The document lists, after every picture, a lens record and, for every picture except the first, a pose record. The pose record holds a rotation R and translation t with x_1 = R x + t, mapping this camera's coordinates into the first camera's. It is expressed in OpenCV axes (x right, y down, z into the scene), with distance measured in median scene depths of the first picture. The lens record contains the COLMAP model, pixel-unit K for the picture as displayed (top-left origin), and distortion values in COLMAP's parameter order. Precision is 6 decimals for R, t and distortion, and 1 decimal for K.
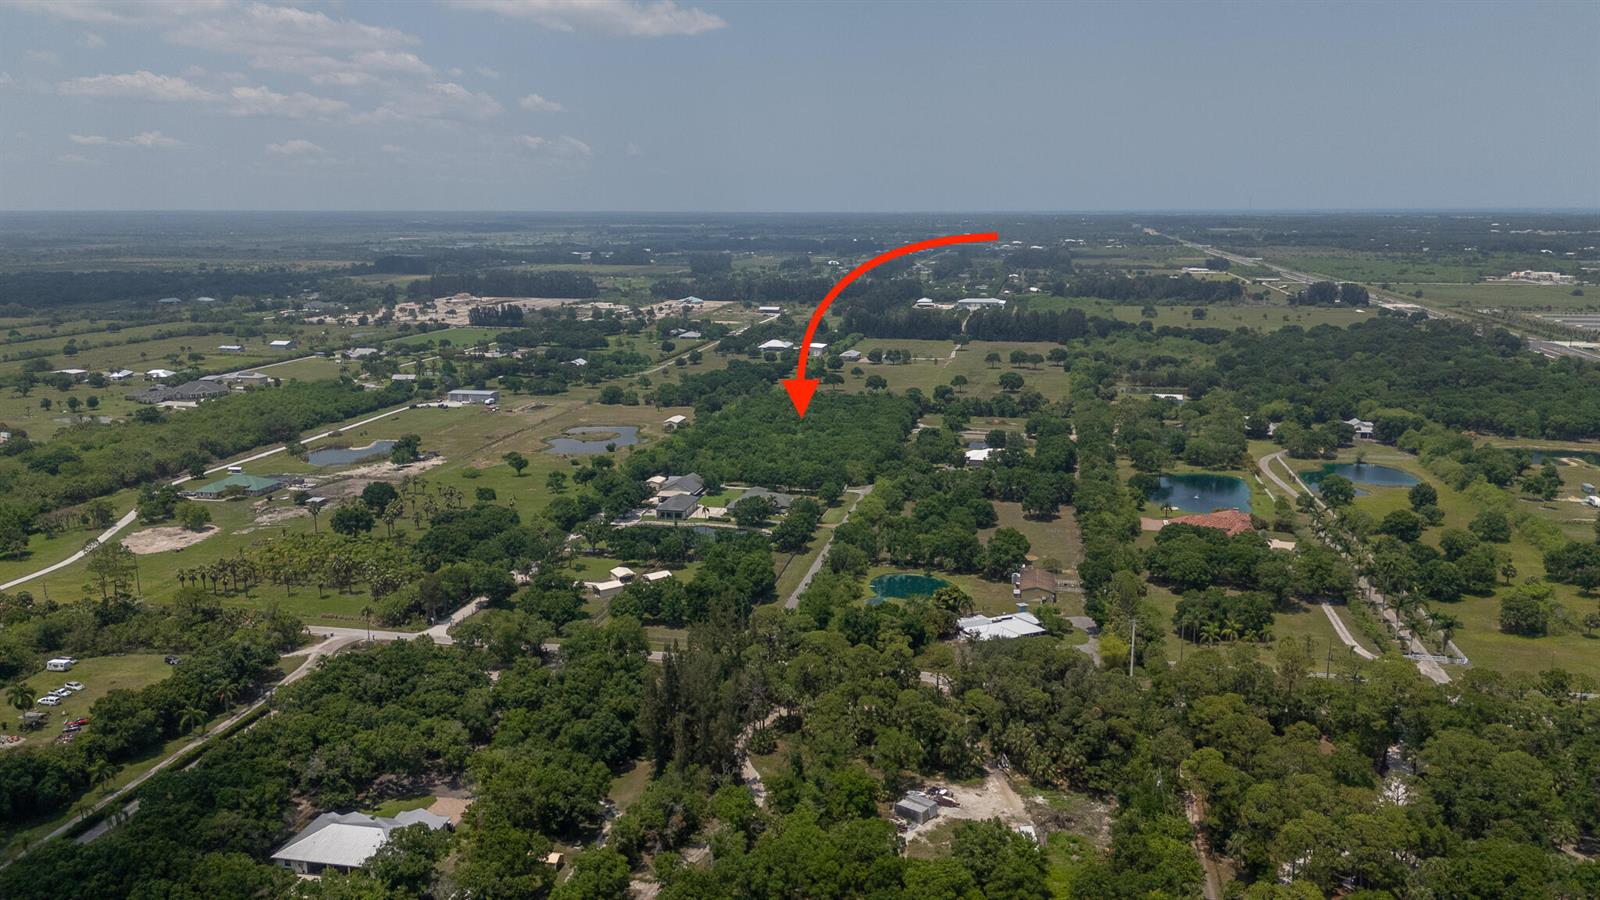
lens RADIAL K [[1176.7, 0, 800.0], [0, 1176.7, 450.0], [0, 0, 1]] dist [0.071261, -0.073212]
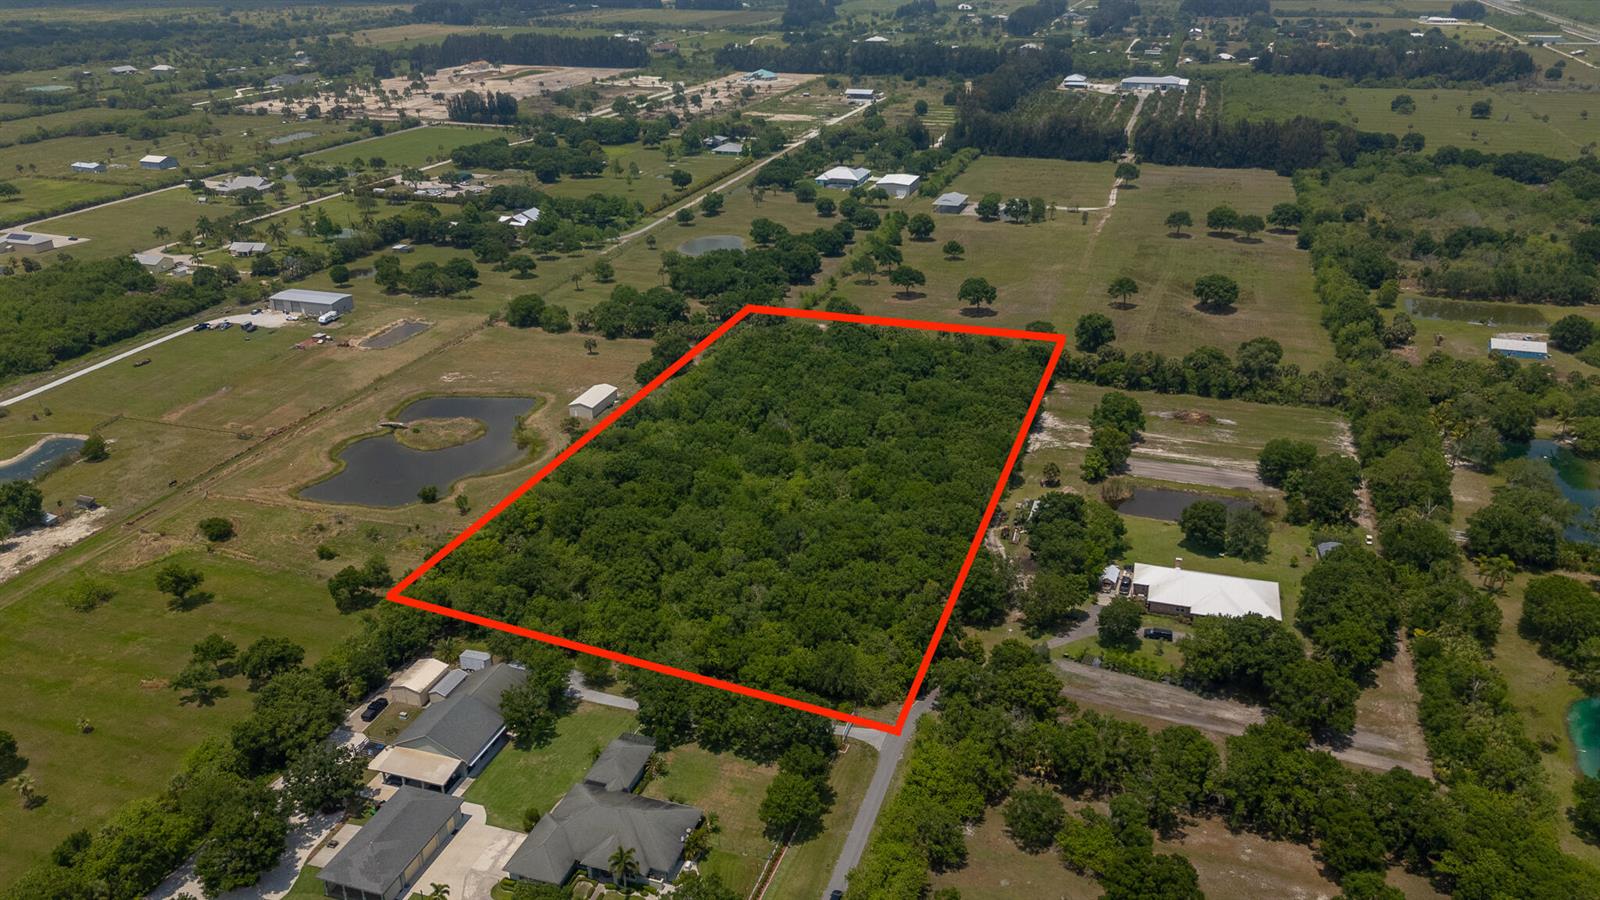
lens RADIAL K [[1189.0, 0, 800.0], [0, 1189.0, 450.0], [0, 0, 1]] dist [0.031564, -0.008020]
pose [[0.993882, 0.040541, -0.102735, 0.040199], [-0.018064, 0.977337, 0.210918, -0.102013], [0.108957, -0.207772, 0.972090, 0.394889]]
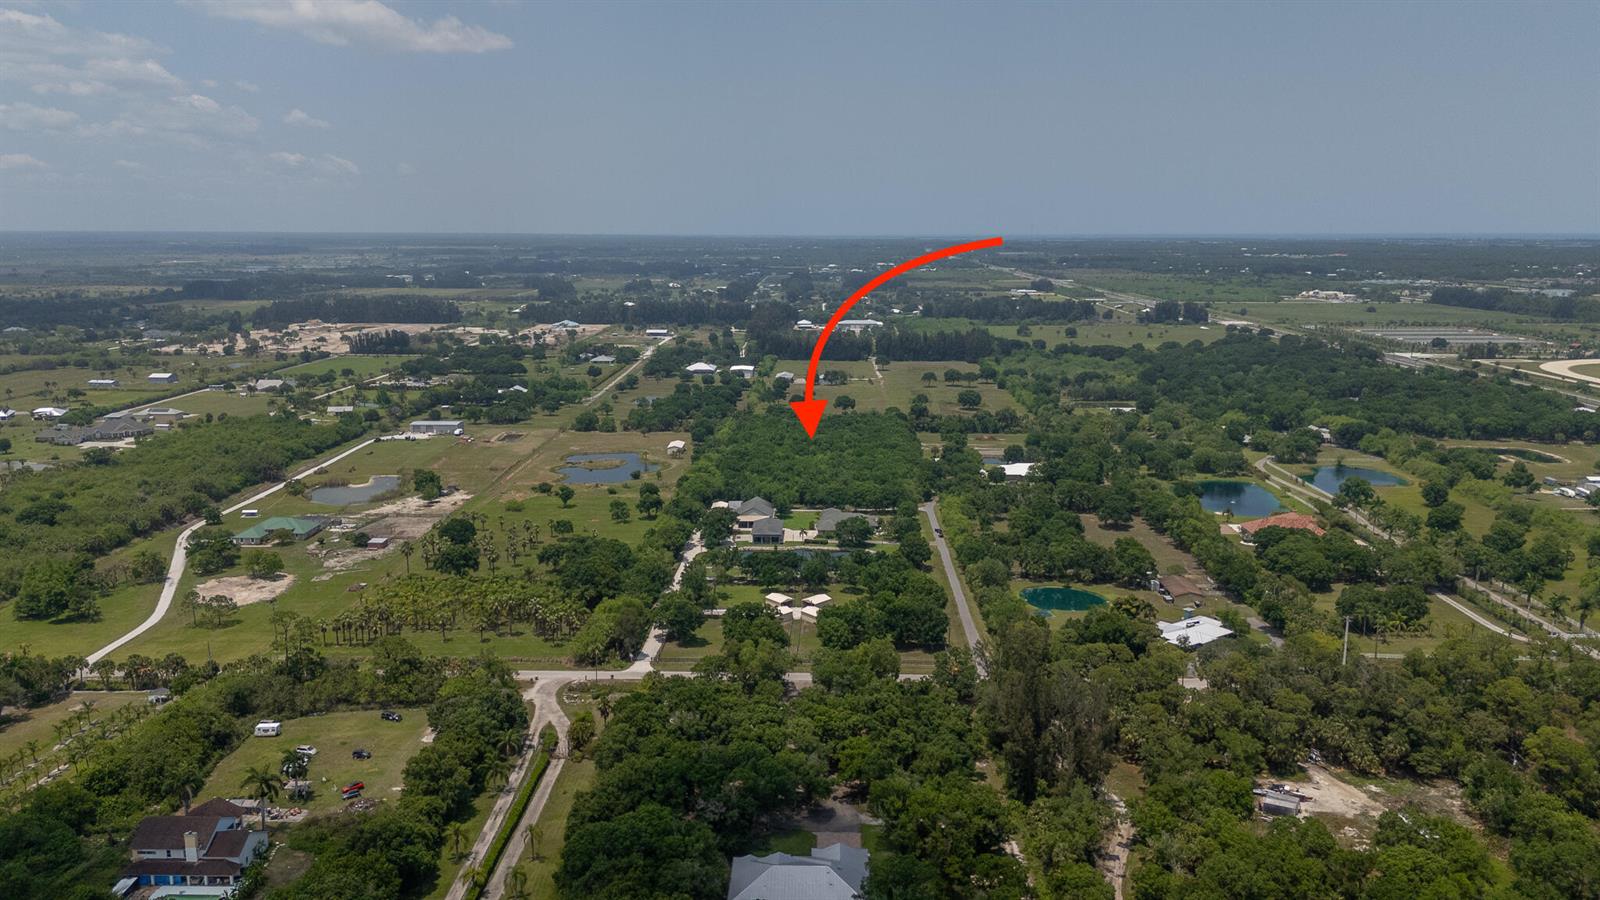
lens RADIAL K [[1176.7, 0, 800.0], [0, 1176.7, 450.0], [0, 0, 1]] dist [0.071261, -0.073212]
pose [[0.983542, -0.030199, 0.178140, -0.152792], [0.033524, 0.999315, -0.015686, -0.002291], [-0.177545, 0.021400, 0.983880, 0.011539]]
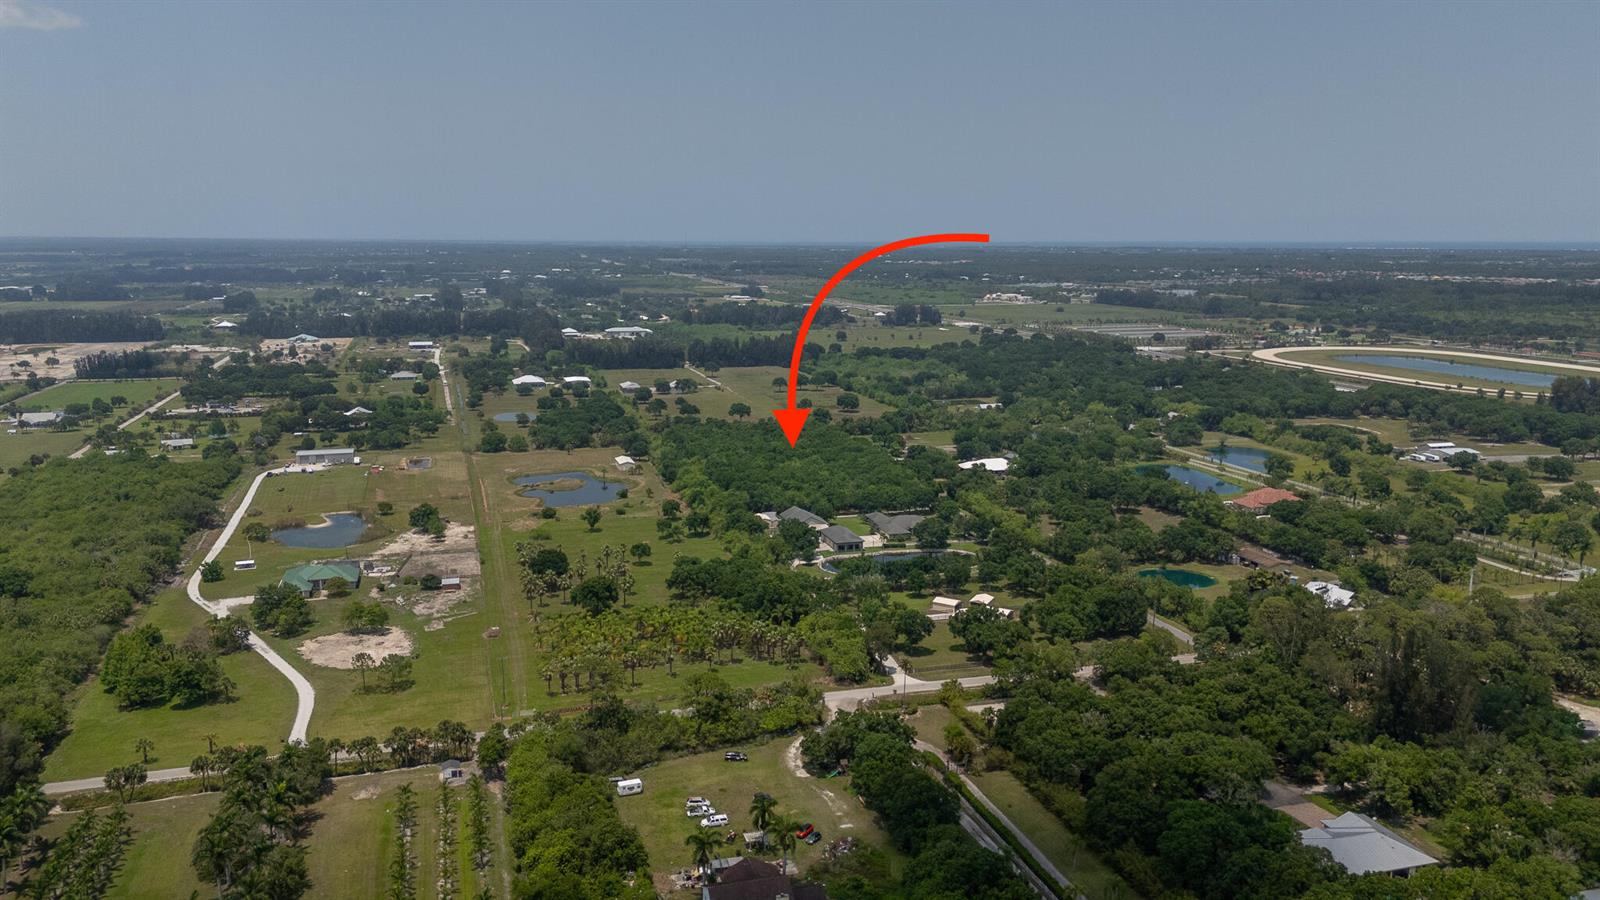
lens RADIAL K [[1176.7, 0, 800.0], [0, 1176.7, 450.0], [0, 0, 1]] dist [0.071261, -0.073212]
pose [[0.880865, -0.079839, 0.466586, -0.358950], [0.090947, 0.995855, -0.001295, -0.017289], [-0.464548, 0.043575, 0.884475, 0.083187]]
